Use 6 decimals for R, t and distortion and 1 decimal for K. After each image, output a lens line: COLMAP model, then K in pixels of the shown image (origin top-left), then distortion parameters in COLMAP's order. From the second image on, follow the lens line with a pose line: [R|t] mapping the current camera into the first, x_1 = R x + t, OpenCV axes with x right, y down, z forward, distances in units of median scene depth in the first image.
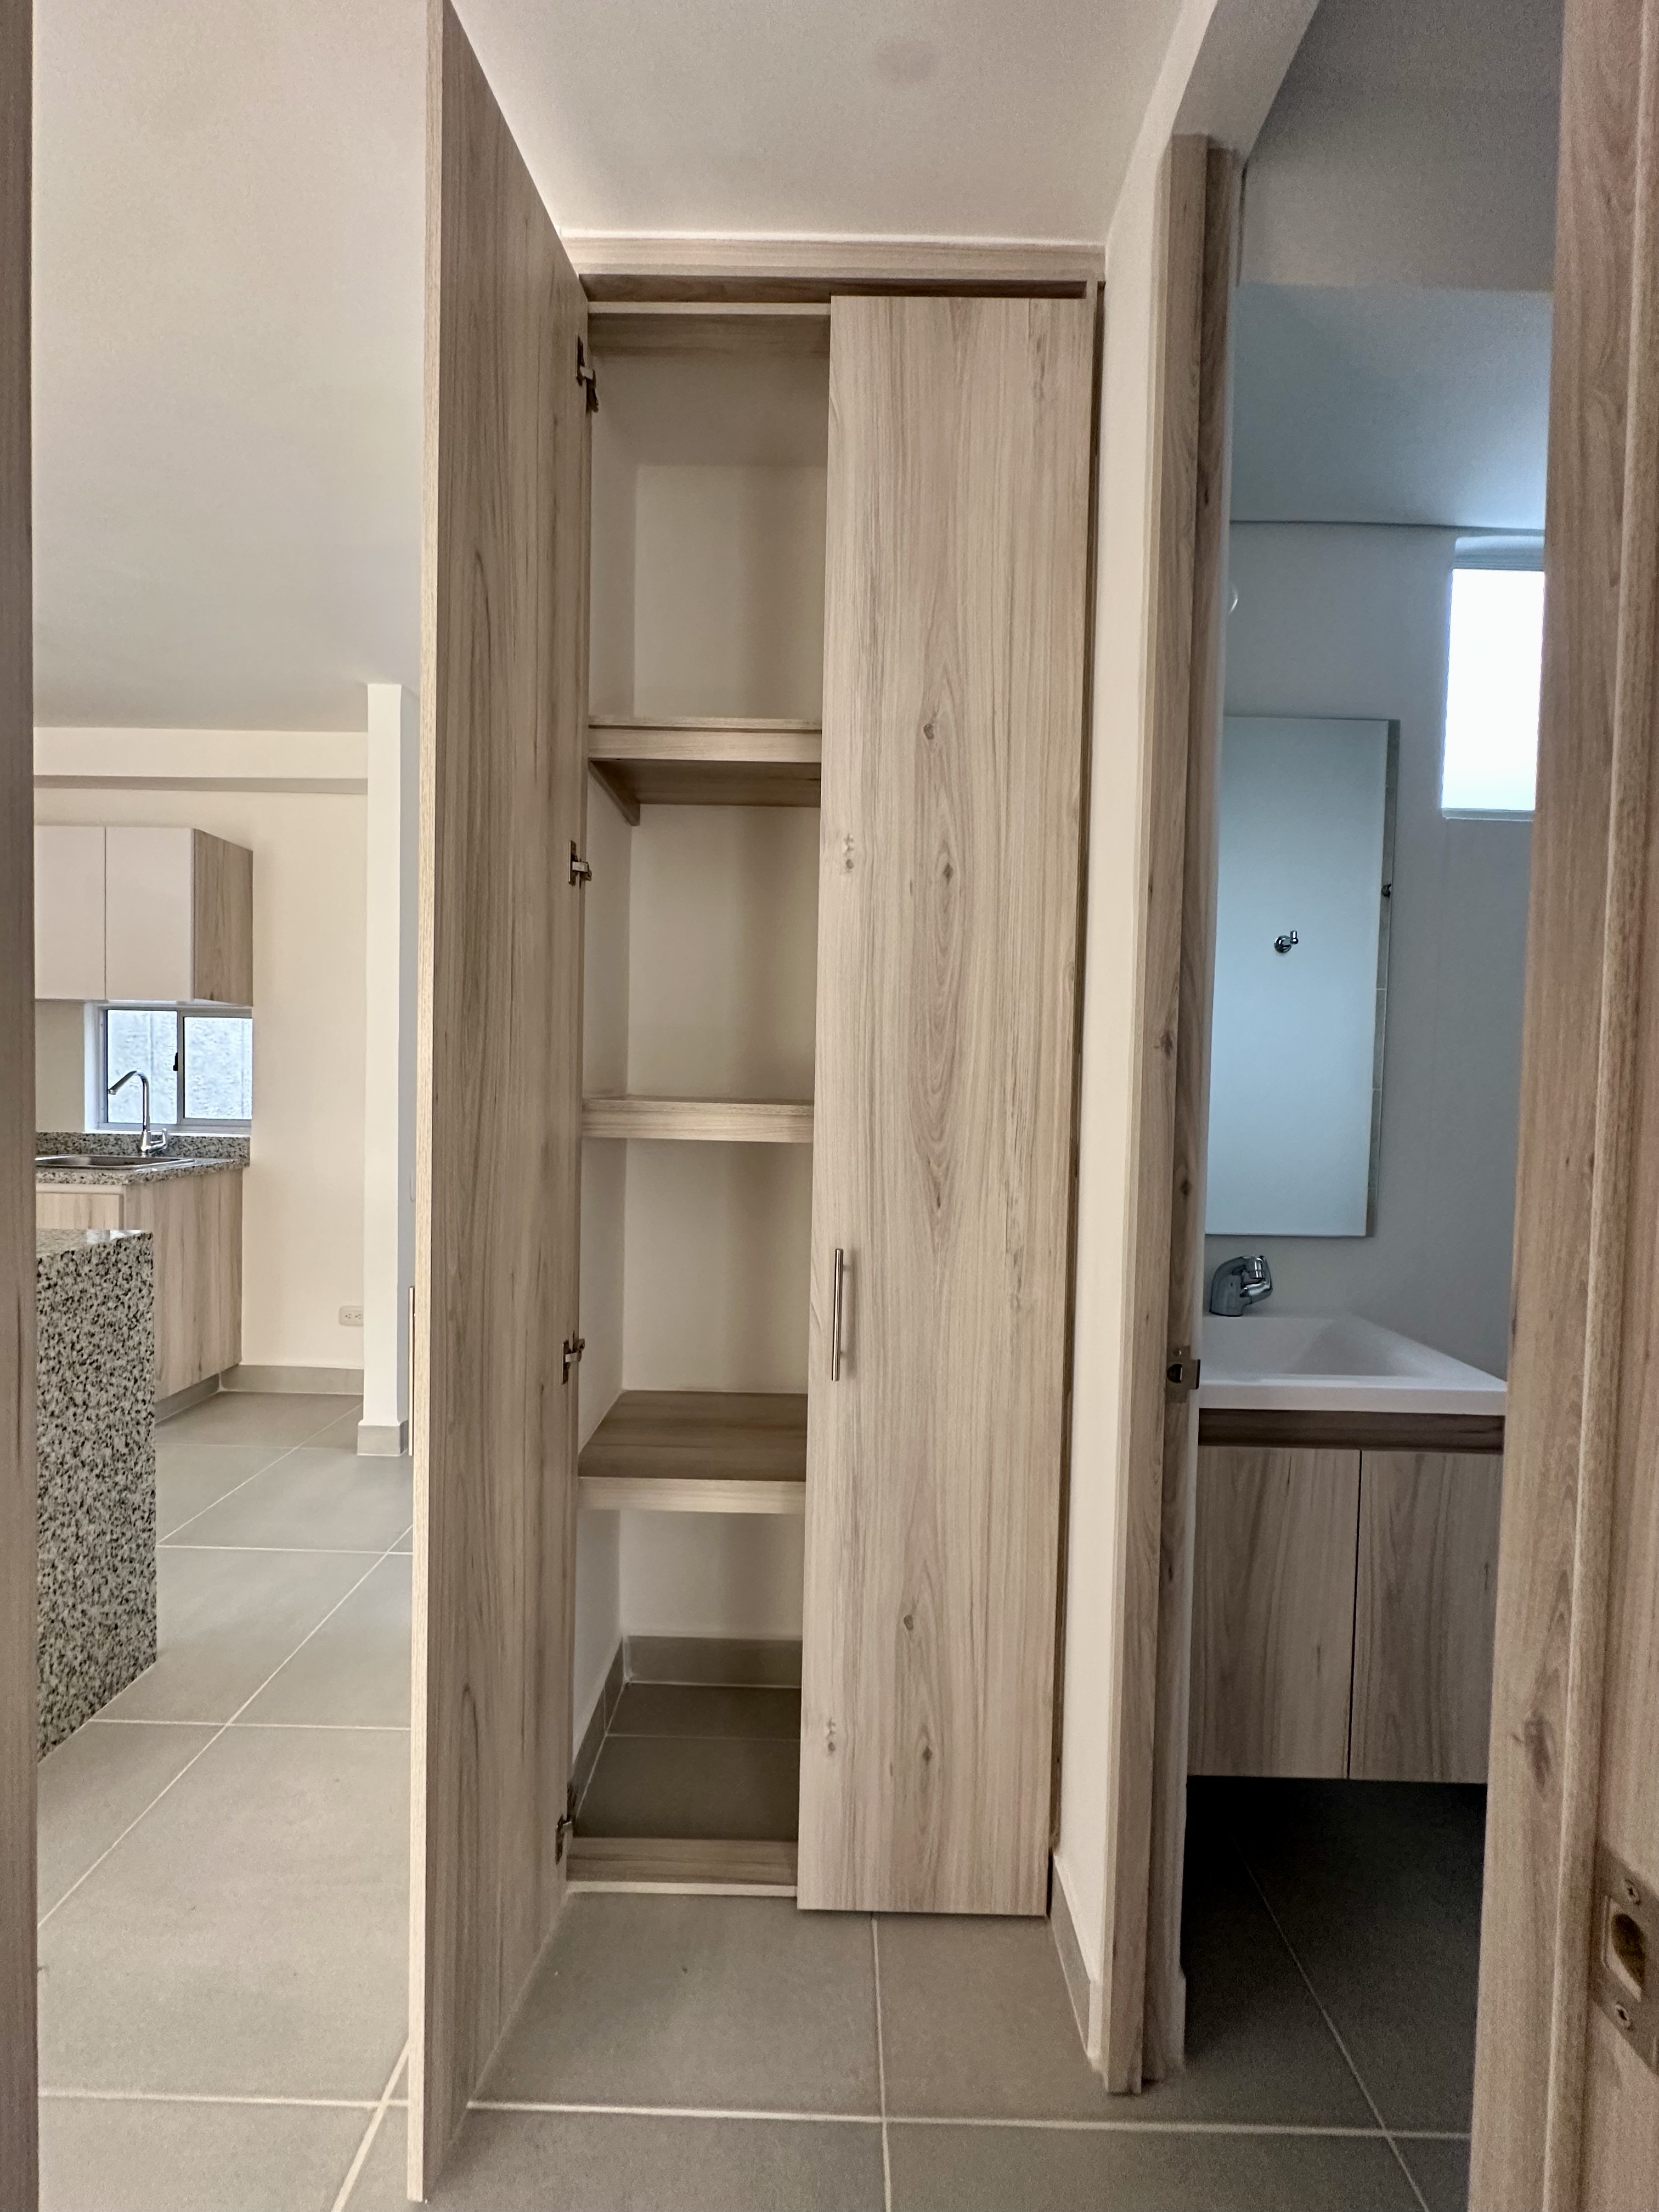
lens RADIAL K [[885.9, 0, 829.5], [0, 885.9, 1106.0], [0, 0, 1]] dist [-0.001590, -0.000261]
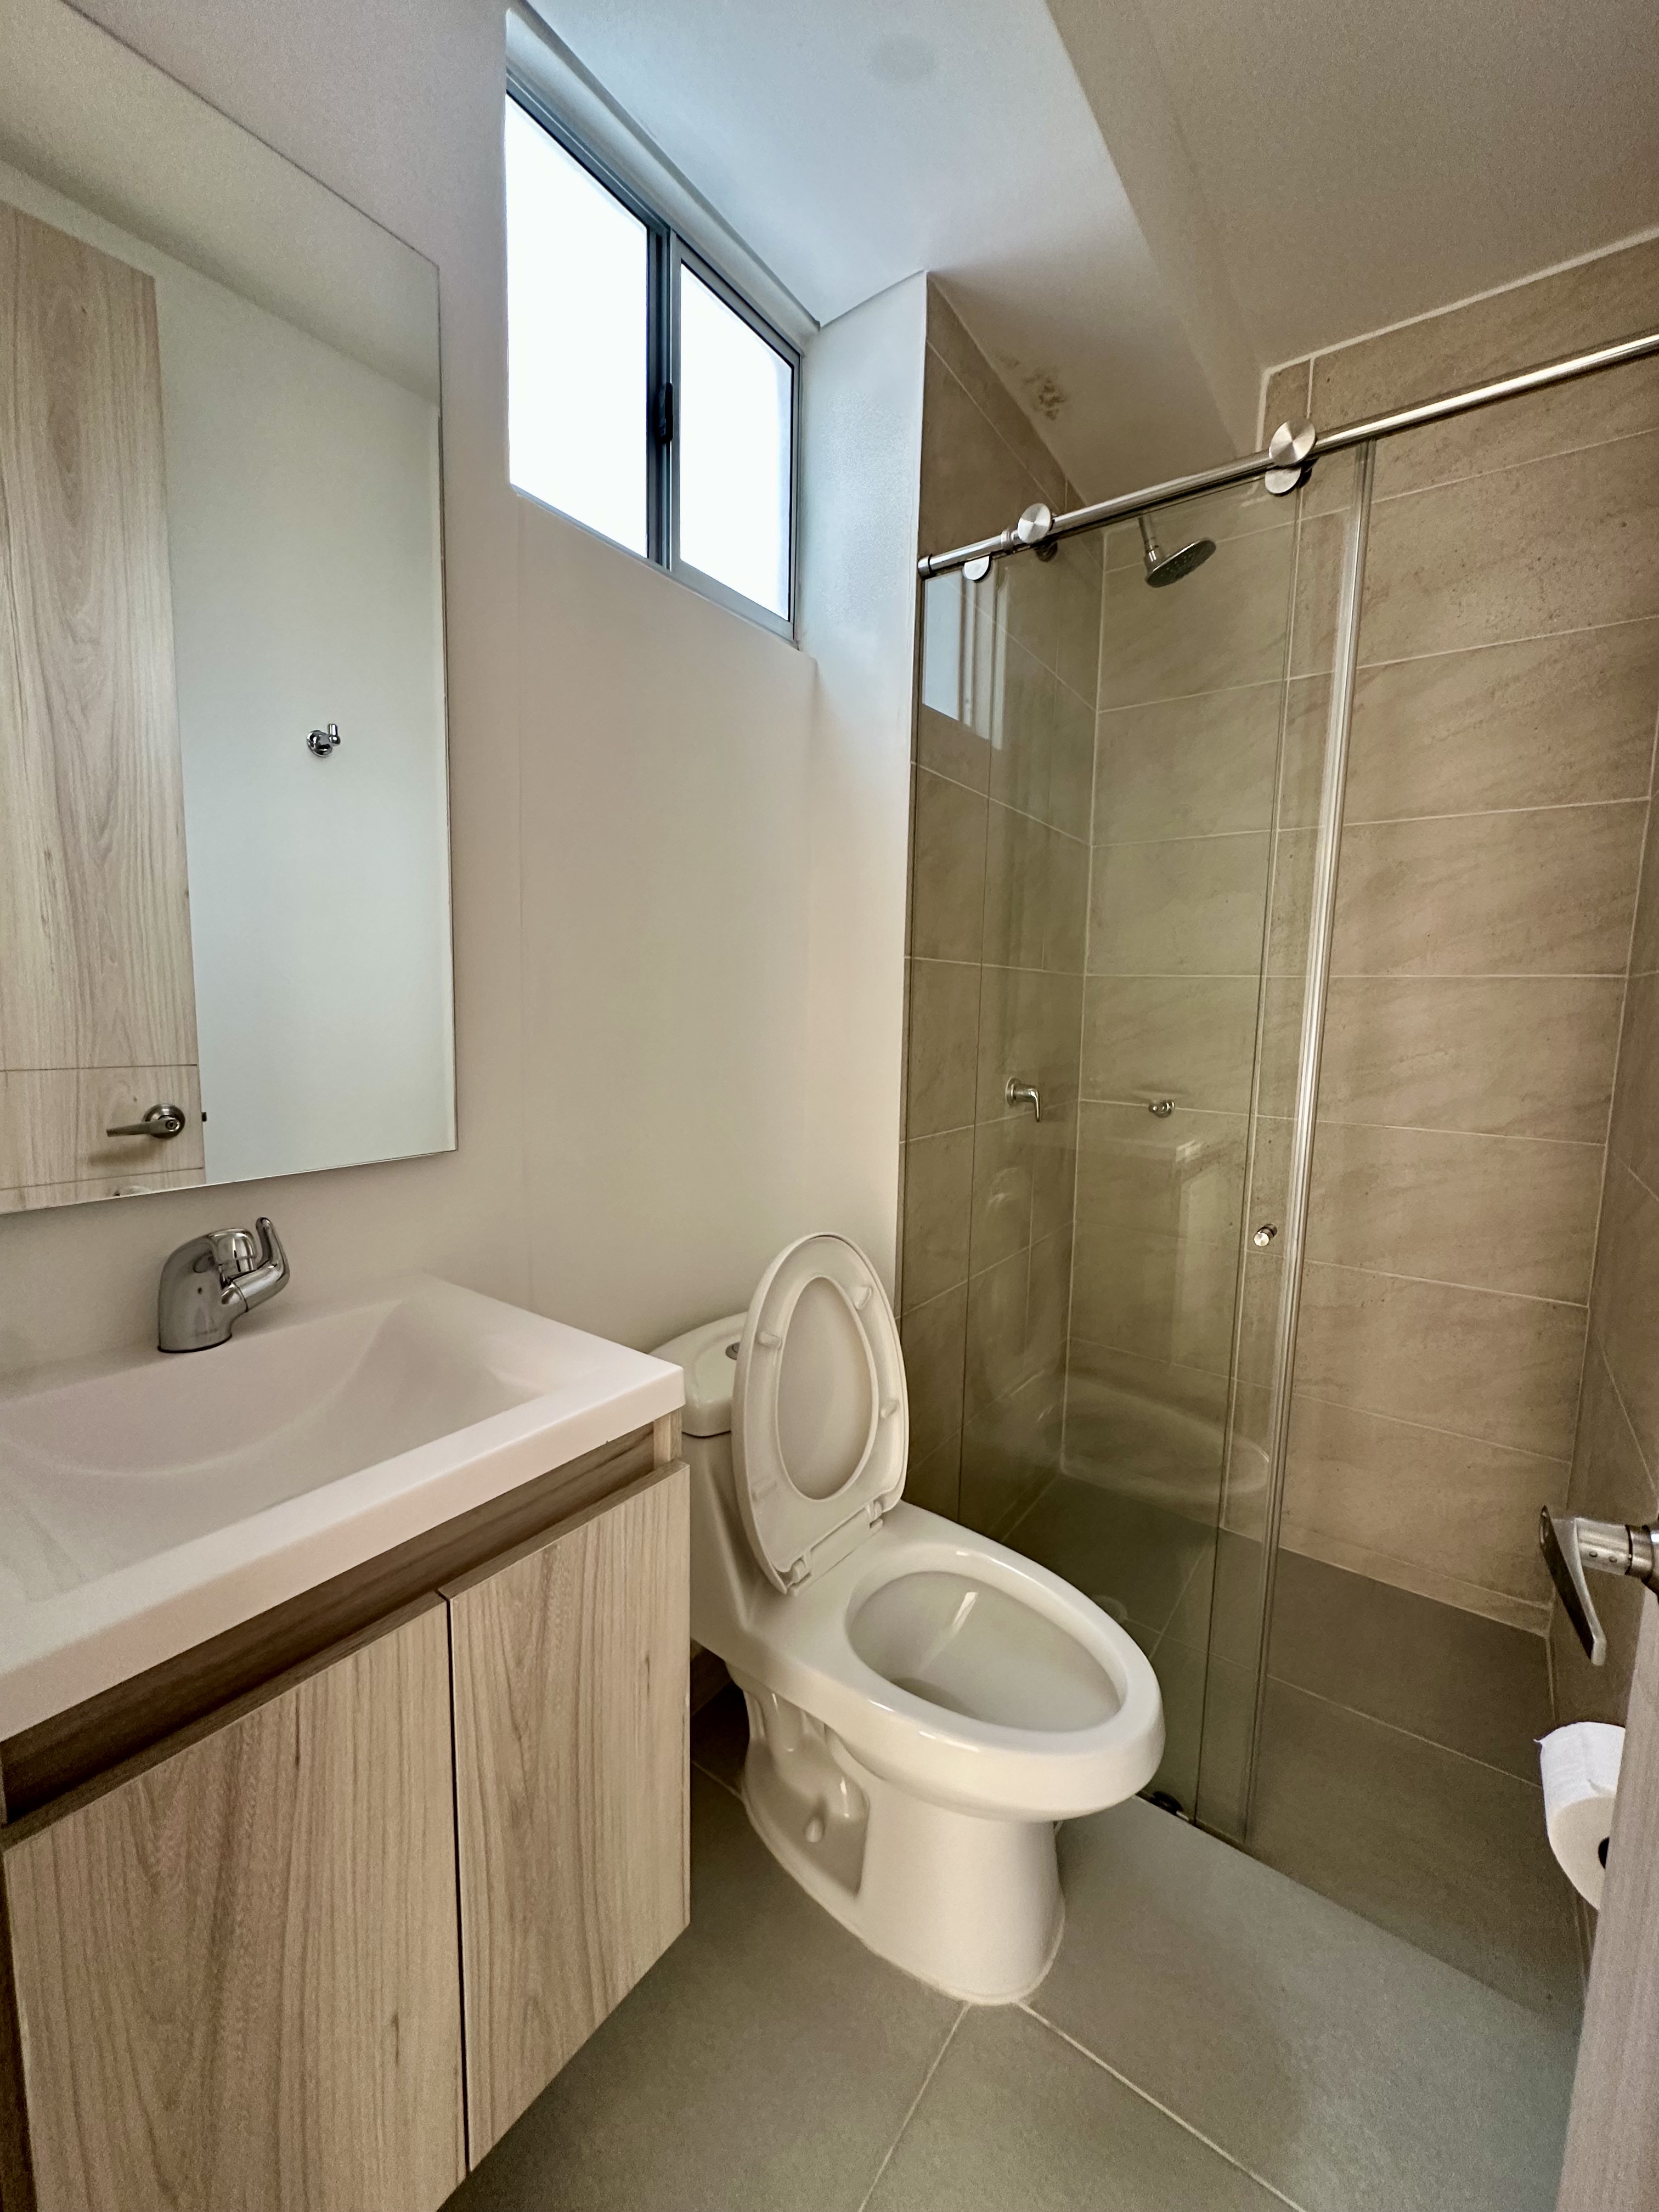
lens RADIAL K [[885.9, 0, 829.5], [0, 885.9, 1106.0], [0, 0, 1]] dist [-0.001590, -0.000261]
pose [[0.591436, -0.104711, 0.799524, 0.356934], [0.014646, 0.992764, 0.119184, 0.055965], [-0.806219, -0.058780, 0.588690, 0.547438]]
